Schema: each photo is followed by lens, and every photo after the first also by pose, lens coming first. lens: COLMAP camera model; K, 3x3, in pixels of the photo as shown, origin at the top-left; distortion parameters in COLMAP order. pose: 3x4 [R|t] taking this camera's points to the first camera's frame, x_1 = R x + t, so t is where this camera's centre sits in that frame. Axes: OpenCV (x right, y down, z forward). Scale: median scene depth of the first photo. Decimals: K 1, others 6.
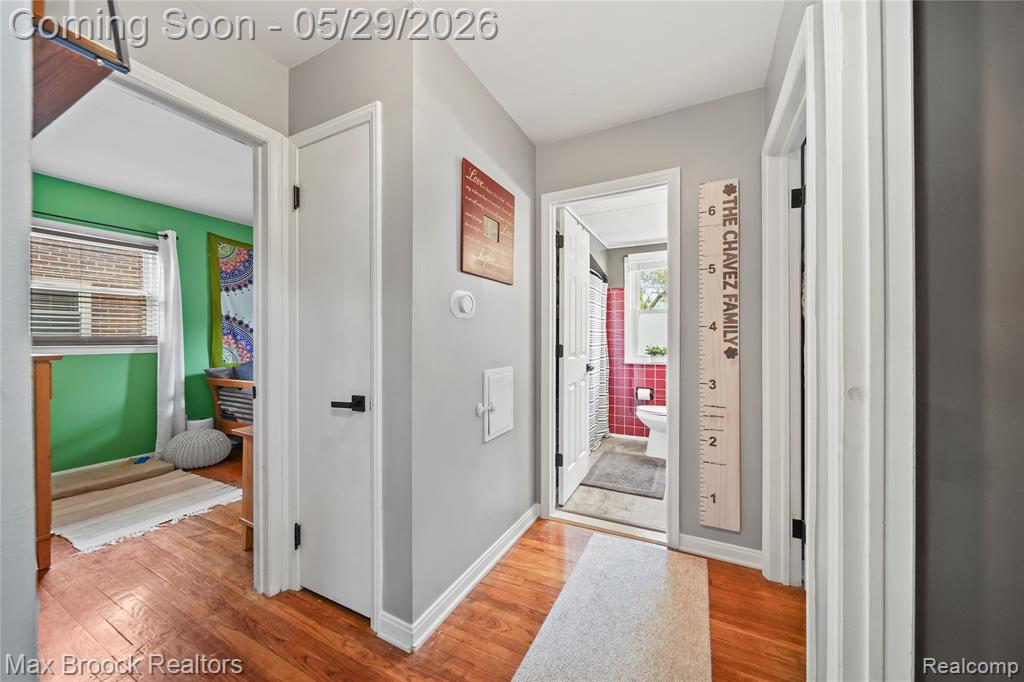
lens RADIAL K [[379.1, 0, 512.0], [0, 379.1, 341.0], [0, 0, 1]] dist [-0.002152, -0.000202]
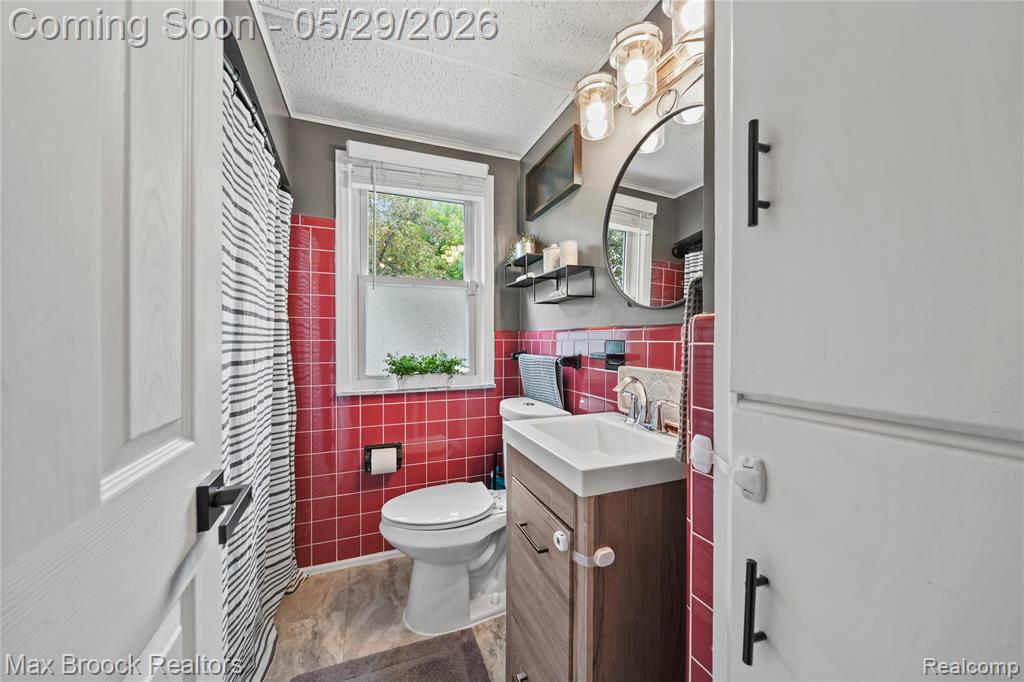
lens RADIAL K [[362.6, 0, 512.5], [0, 362.6, 342.2], [0, 0, 1]] dist [-0.000807, -0.000297]
pose [[0.668795, -0.001206, 0.743446, 0.125626], [0.000828, 0.999999, 0.000877, -0.002118], [-0.743446, 0.000029, 0.668796, 0.580843]]
